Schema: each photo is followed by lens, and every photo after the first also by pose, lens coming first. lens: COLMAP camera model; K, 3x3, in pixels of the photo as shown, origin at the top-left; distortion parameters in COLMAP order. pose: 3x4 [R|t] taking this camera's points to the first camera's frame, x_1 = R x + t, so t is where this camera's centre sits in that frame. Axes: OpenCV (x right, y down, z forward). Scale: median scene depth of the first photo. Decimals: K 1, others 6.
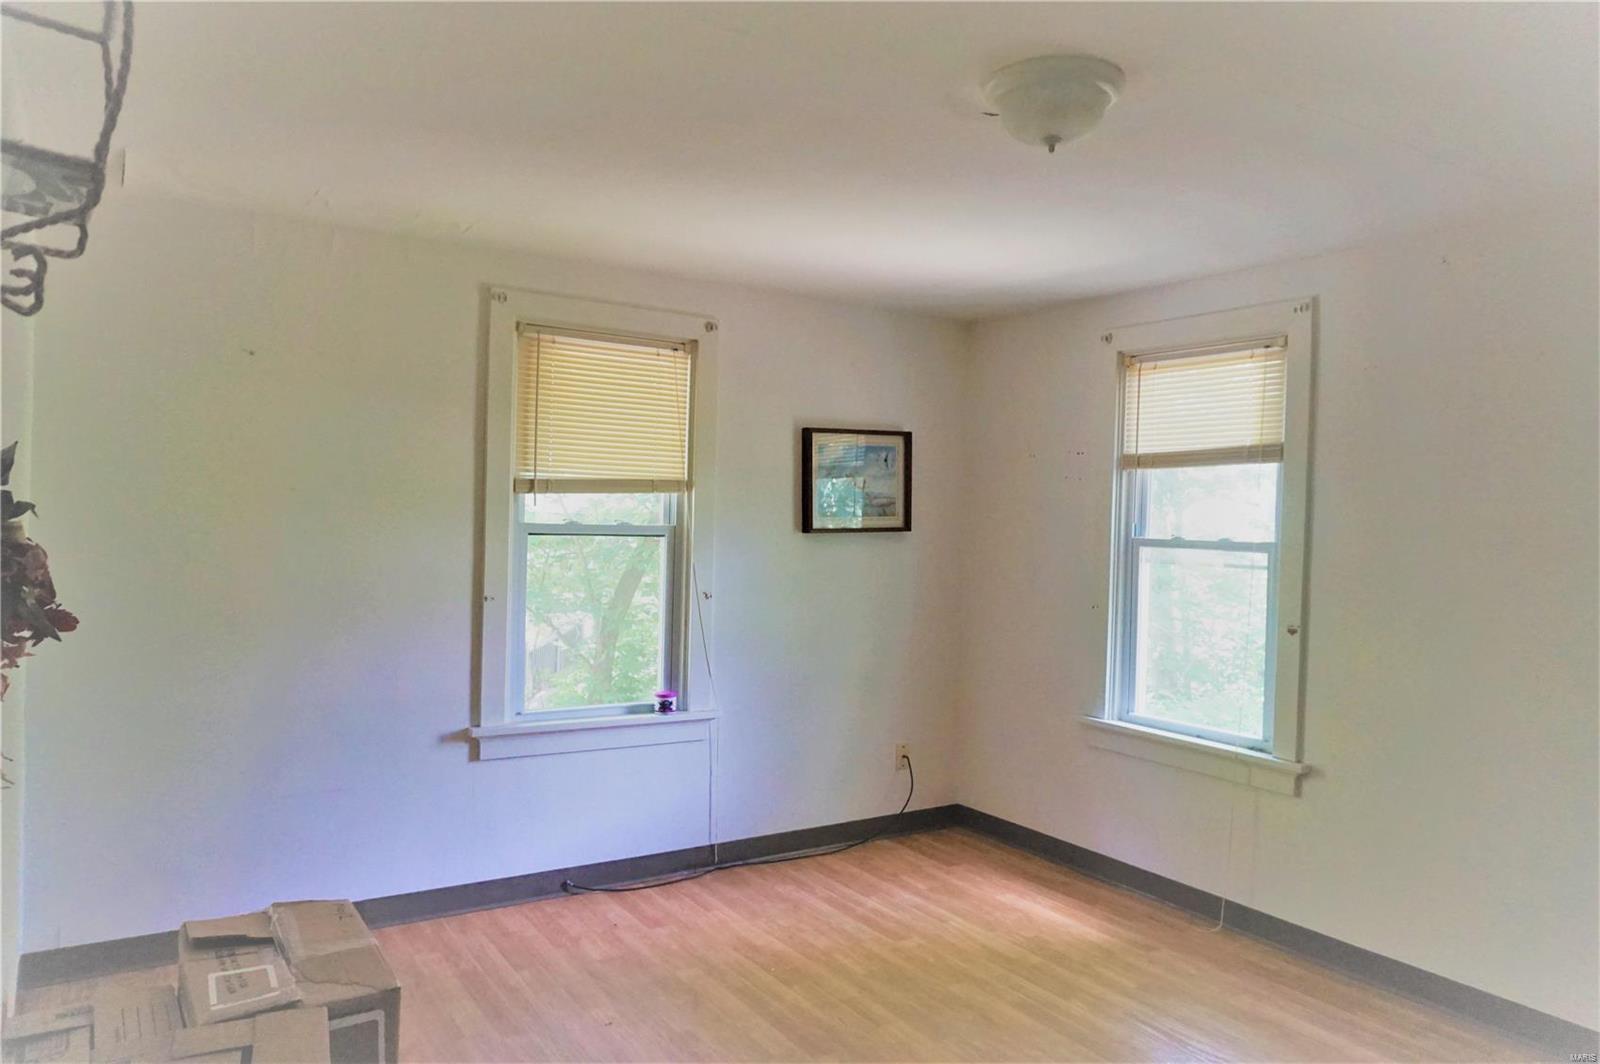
lens RADIAL K [[1052.0, 0, 800.0], [0, 1052.0, 532.0], [0, 0, 1]] dist [-0.066900, 0.000183]
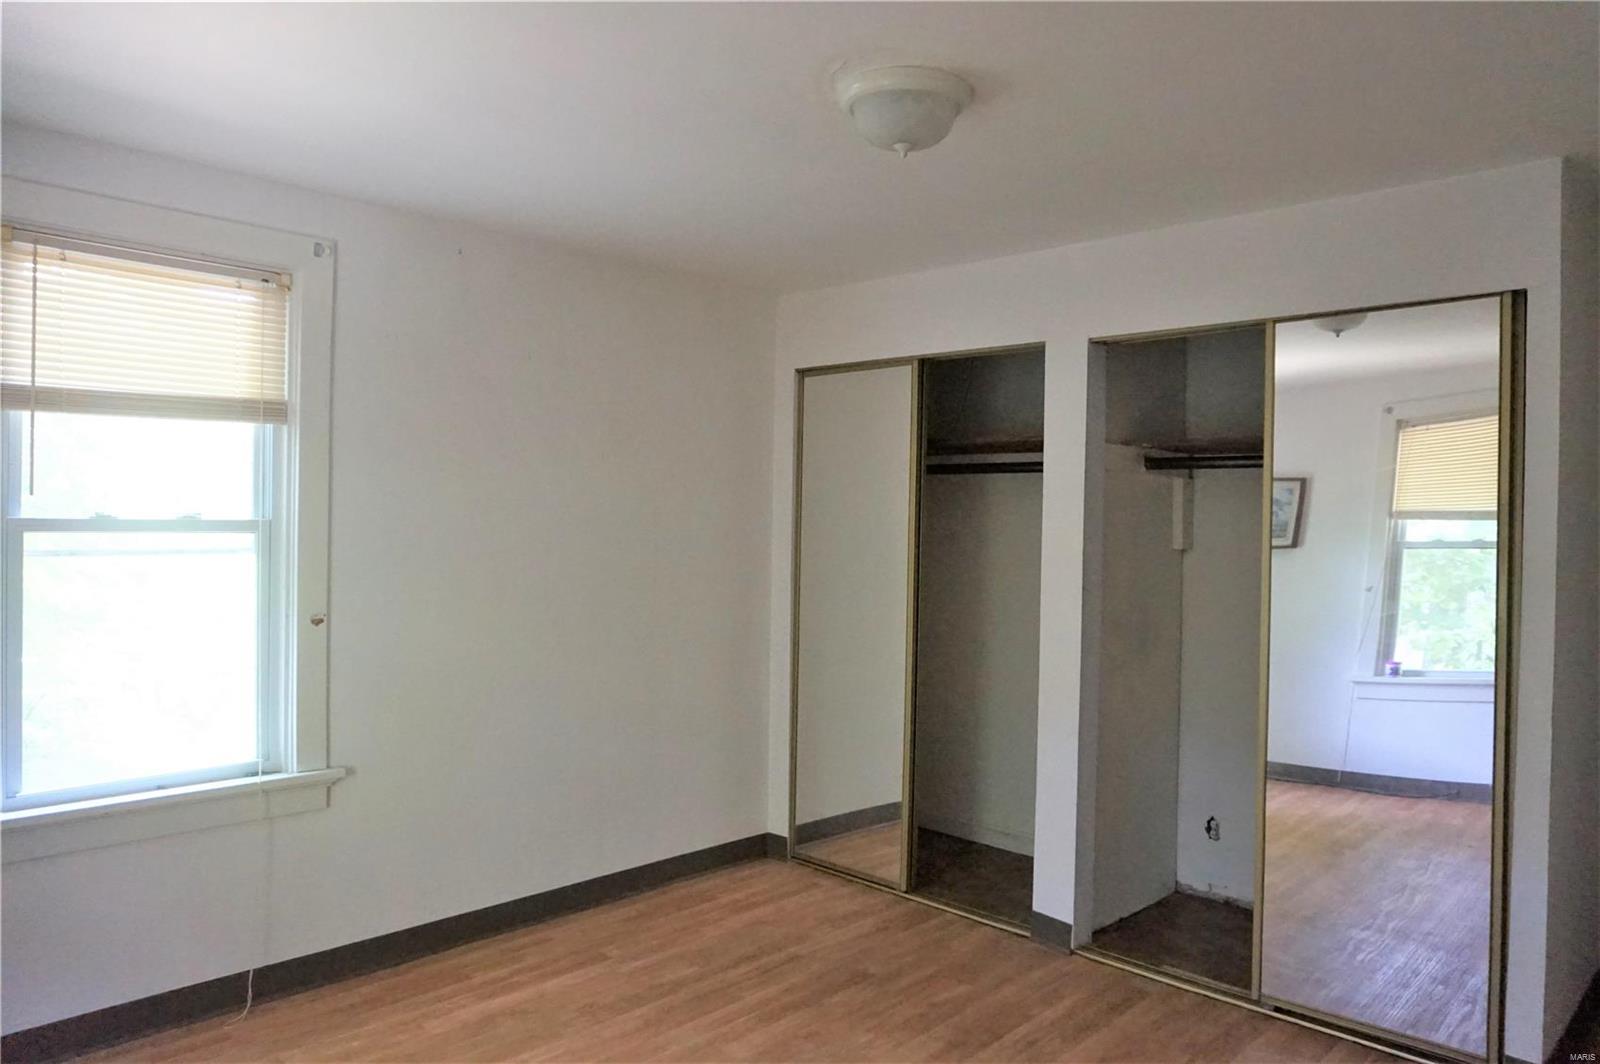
lens RADIAL K [[1124.2, 0, 800.0], [0, 1124.2, 532.0], [0, 0, 1]] dist [-0.000466, -0.000863]
pose [[-0.242419, -0.045696, 0.969095, -0.522526], [-0.017277, 0.998935, 0.042782, -0.026329], [-0.970018, -0.006372, -0.242951, 0.813930]]
